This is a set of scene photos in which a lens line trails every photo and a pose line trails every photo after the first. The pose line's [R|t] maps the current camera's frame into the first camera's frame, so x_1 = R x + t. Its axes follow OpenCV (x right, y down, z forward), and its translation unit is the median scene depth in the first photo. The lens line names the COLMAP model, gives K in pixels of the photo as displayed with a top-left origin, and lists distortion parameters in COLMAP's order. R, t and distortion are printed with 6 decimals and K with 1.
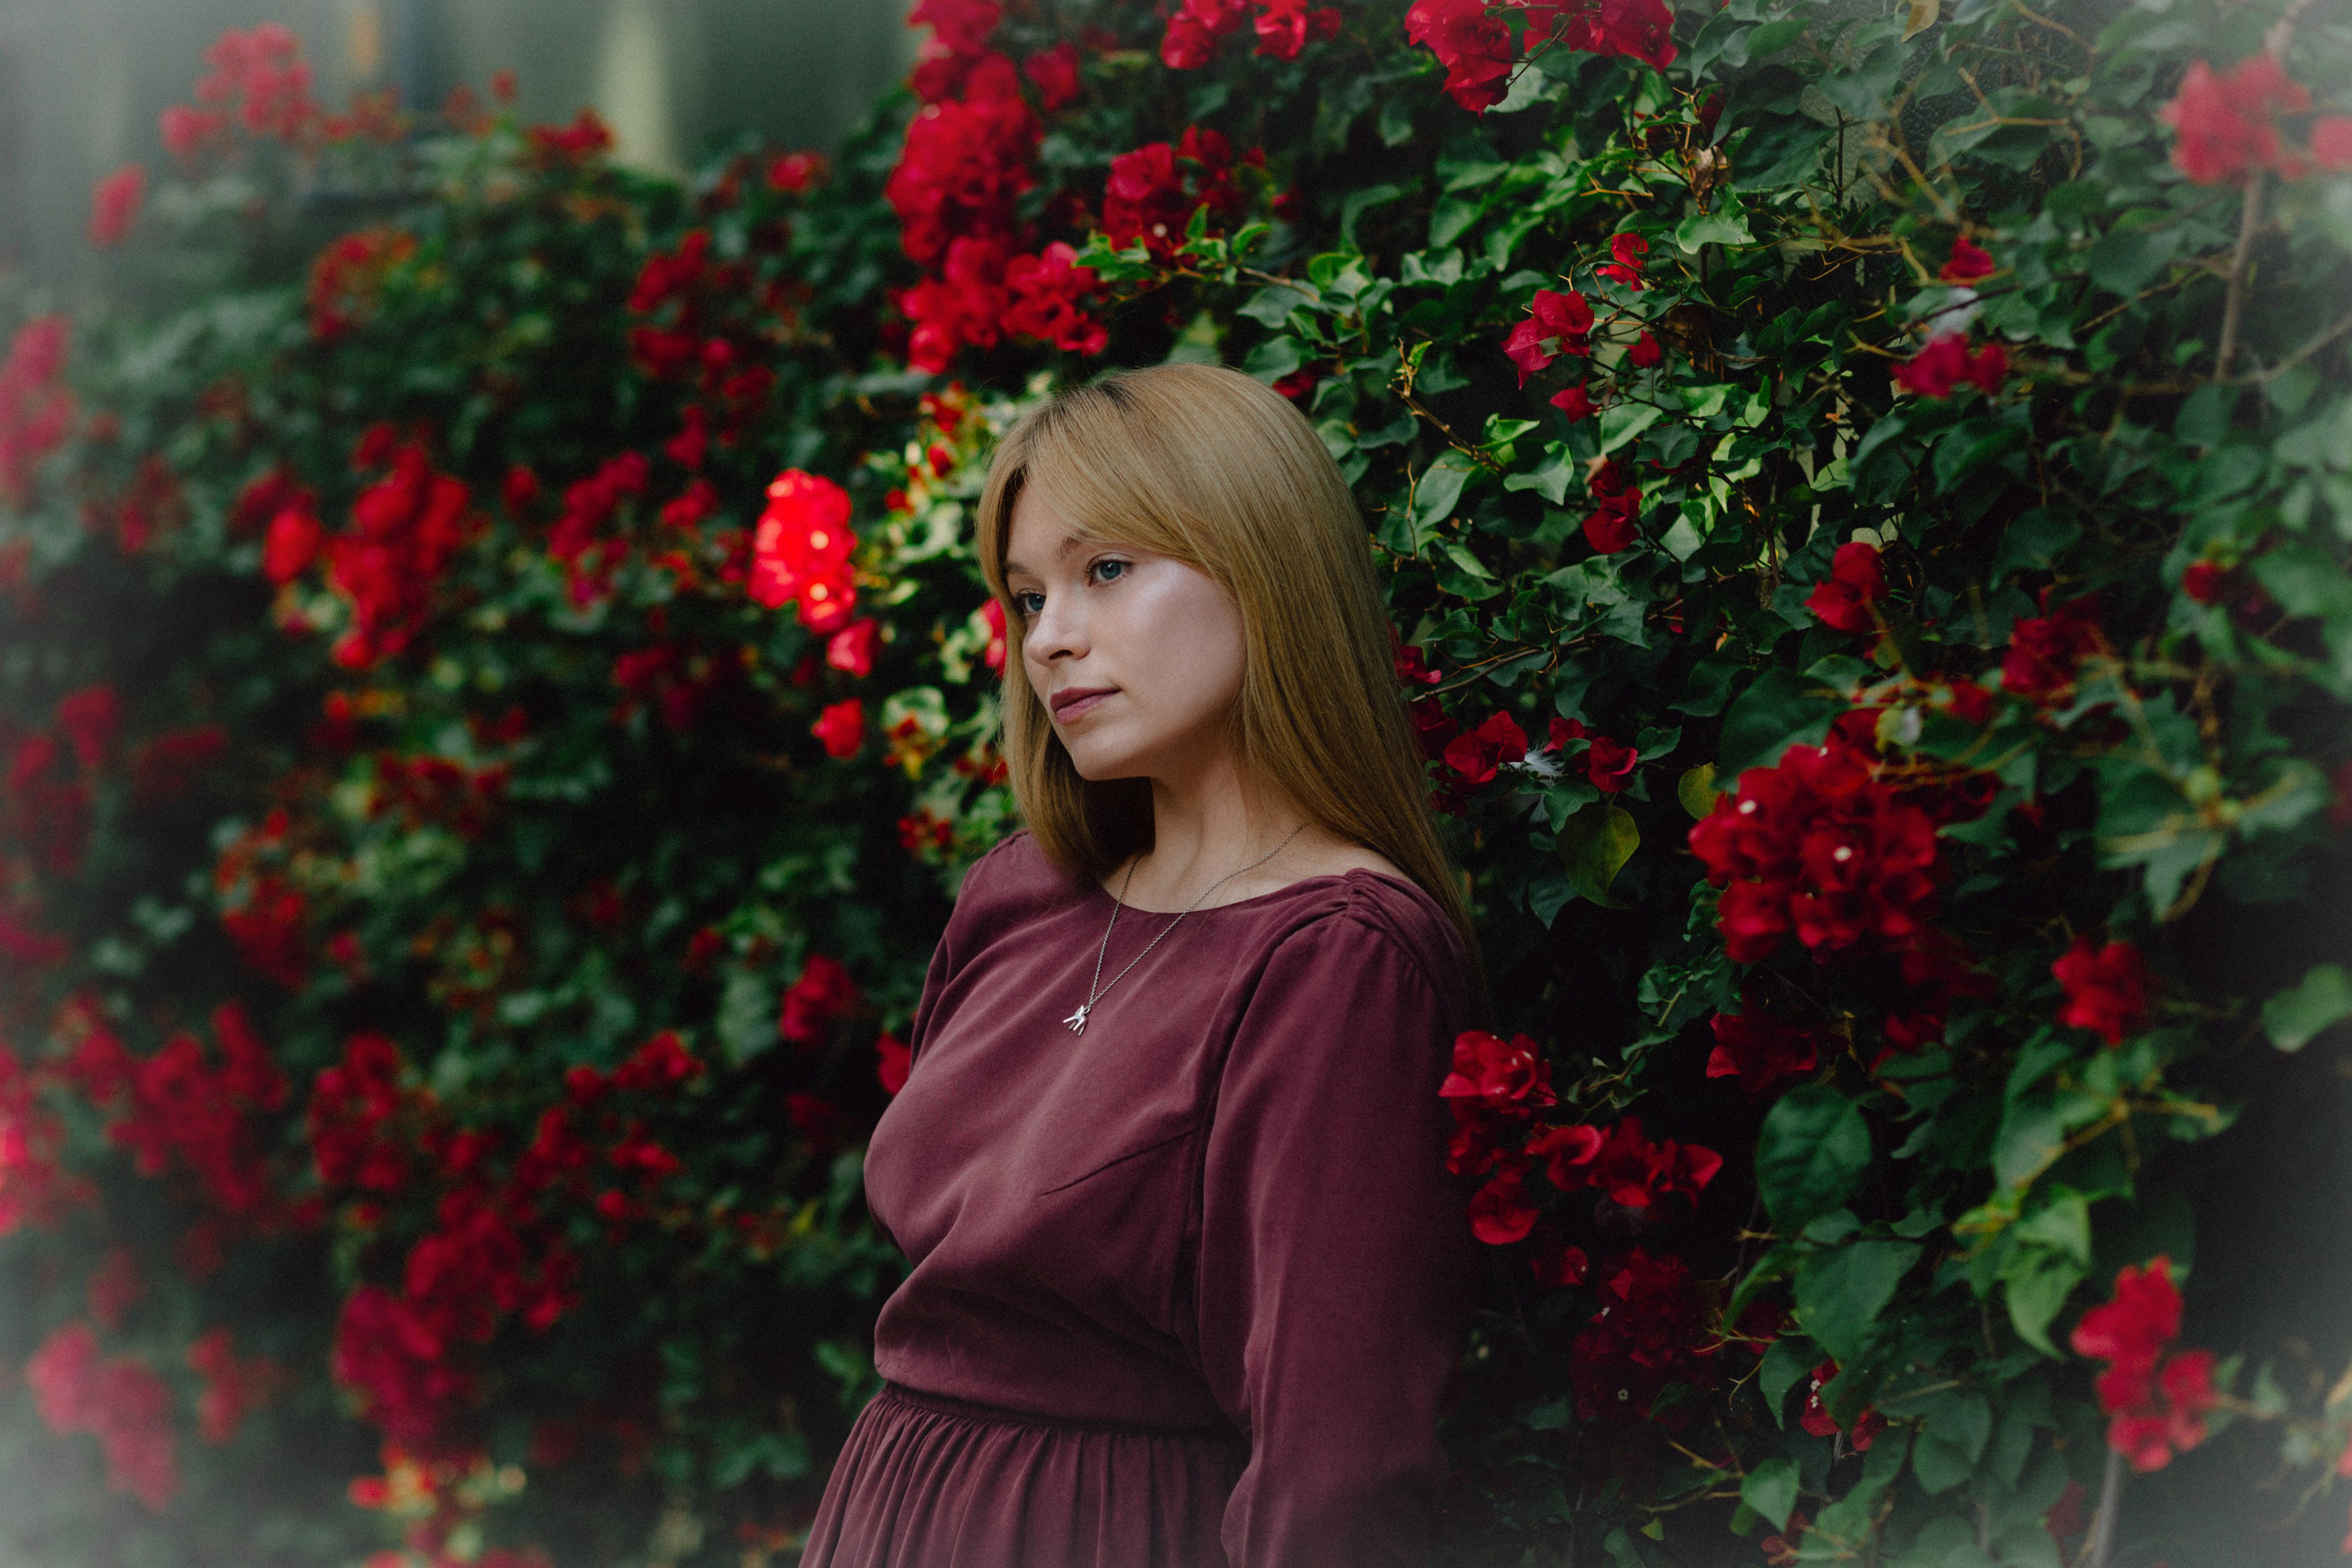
lens RADIAL K [[5754.5, 0, 1176.5], [0, 5754.5, 784.7], [0, 0, 1]] dist [0.039664, 0.000000]
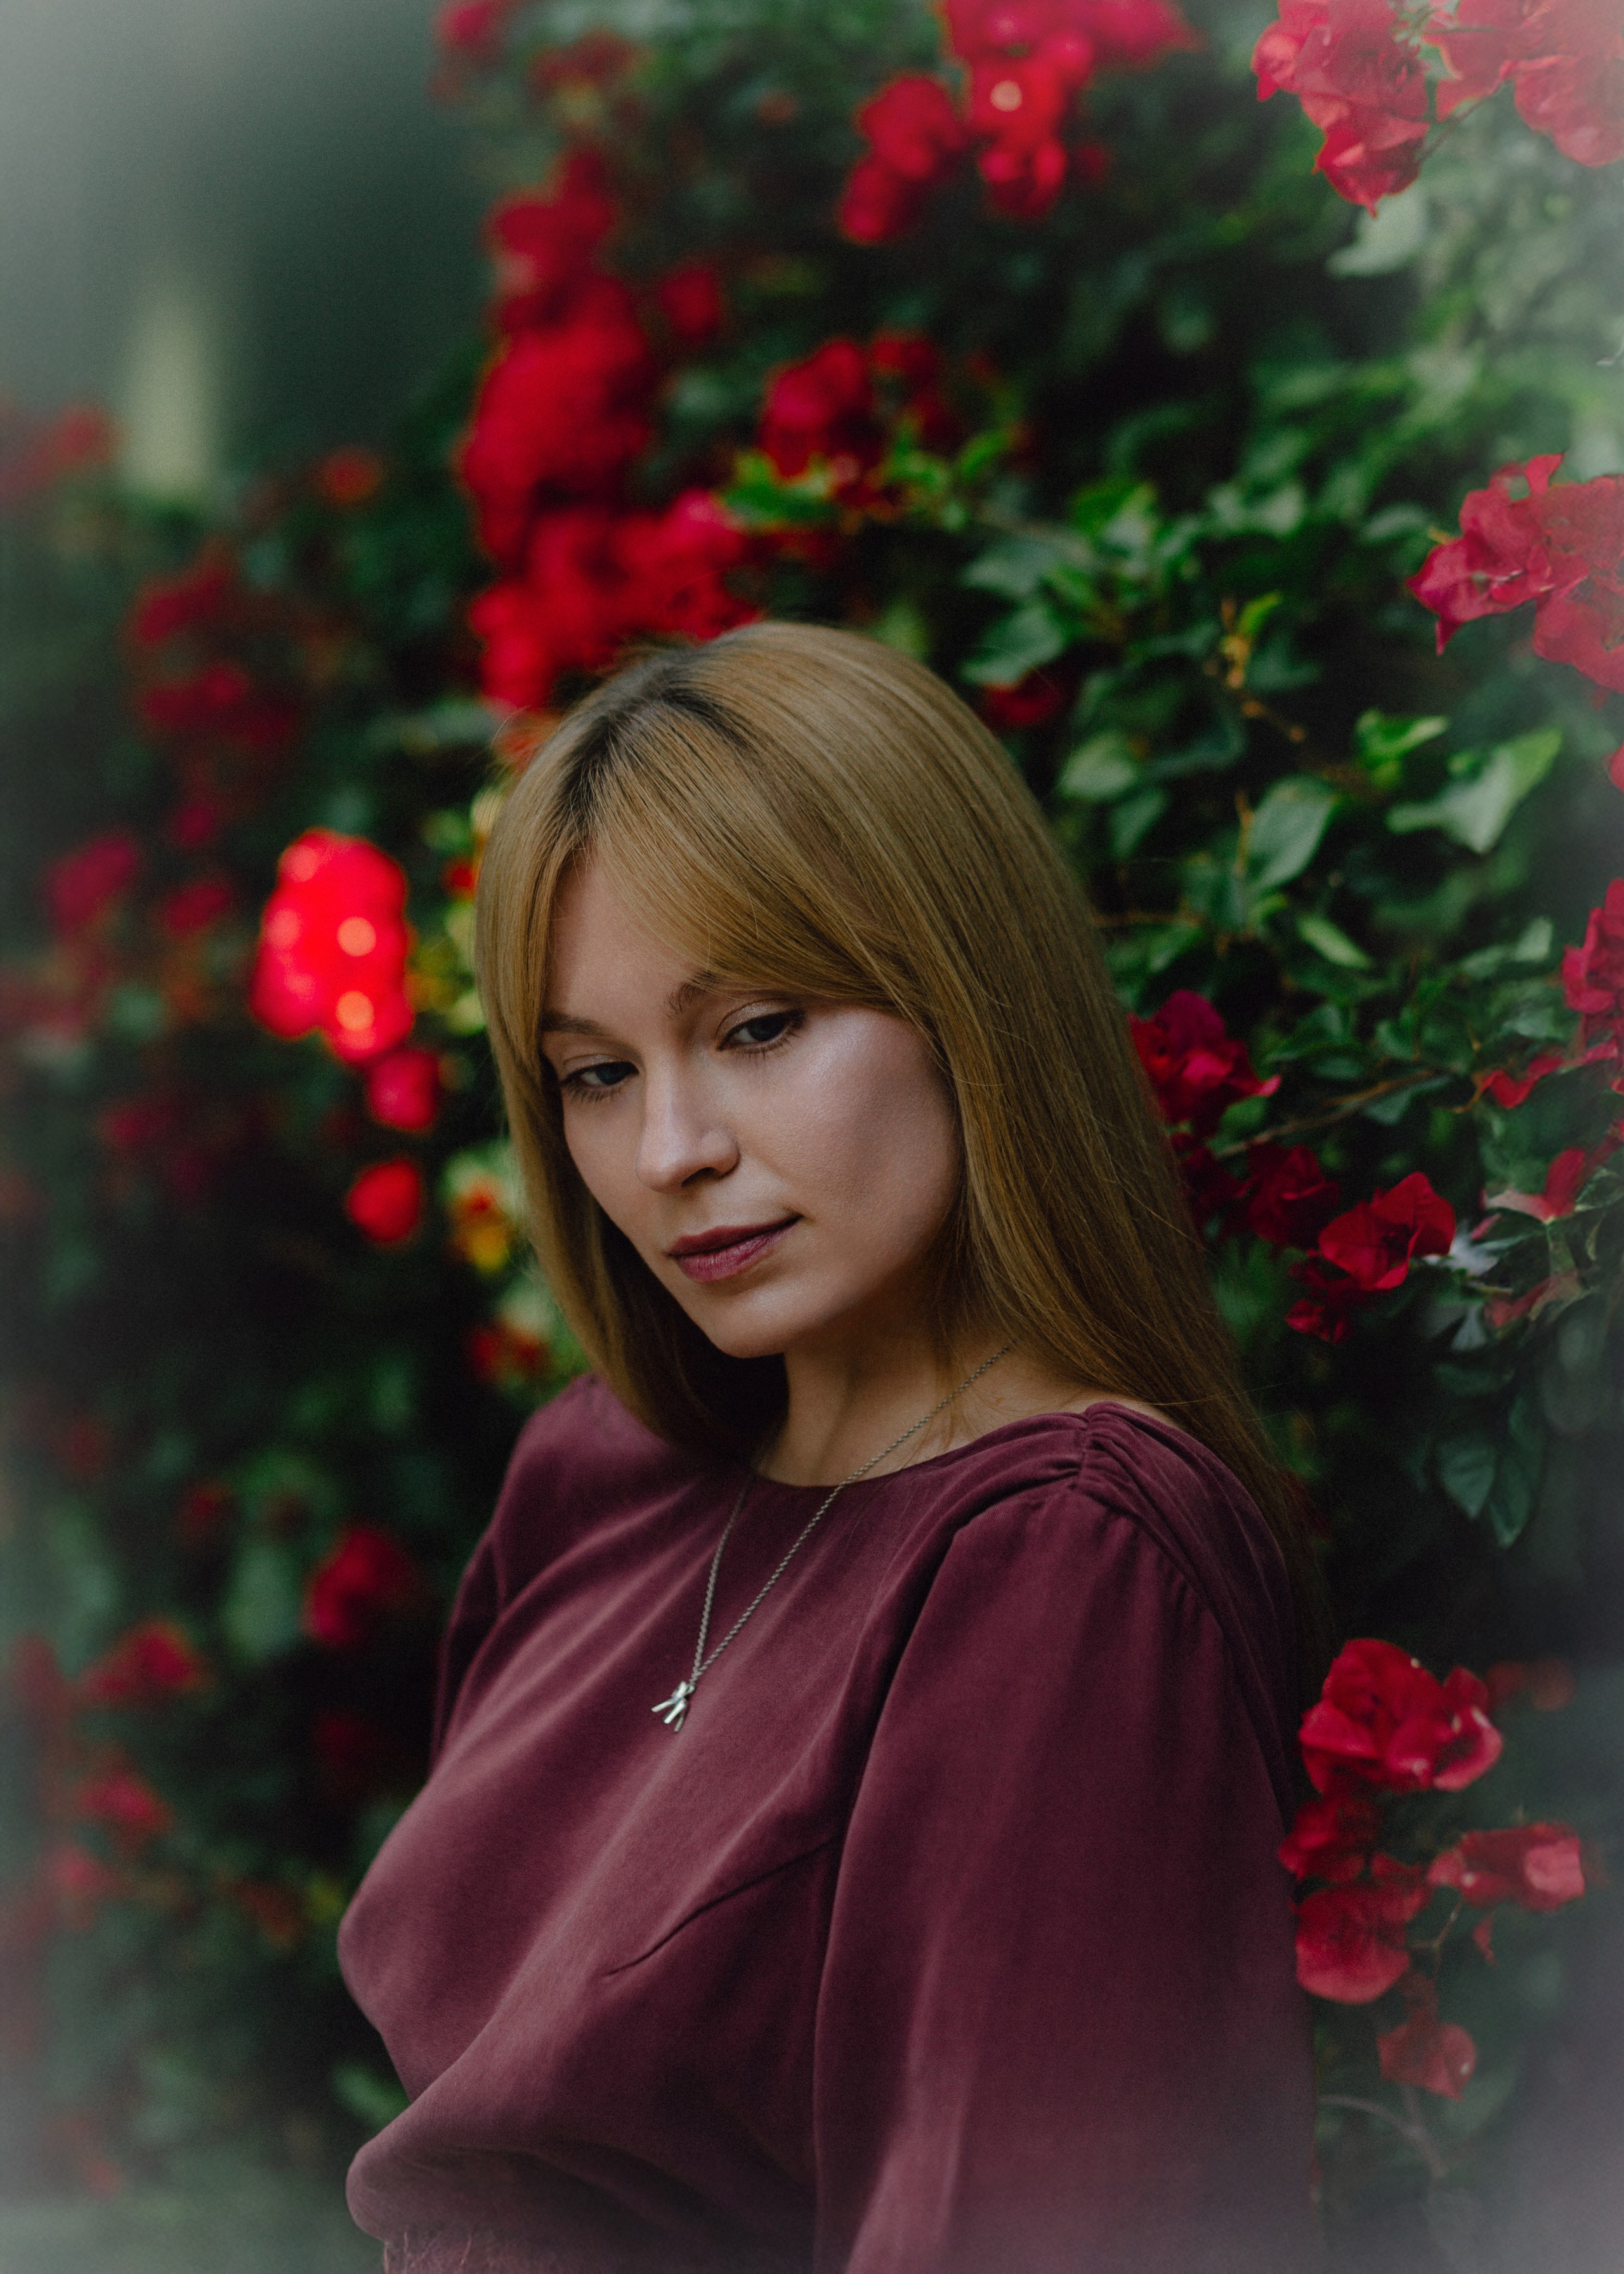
lens RADIAL K [[5714.9, 0, 813.2], [0, 5714.9, 1136.5], [0, 0, 1]] dist [-0.078561, 0.000000]
pose [[0.999985, -0.005487, 0.000699, -0.007439], [0.005500, 0.999770, -0.020729, -0.003762], [-0.000585, 0.020732, 0.999785, 0.336739]]
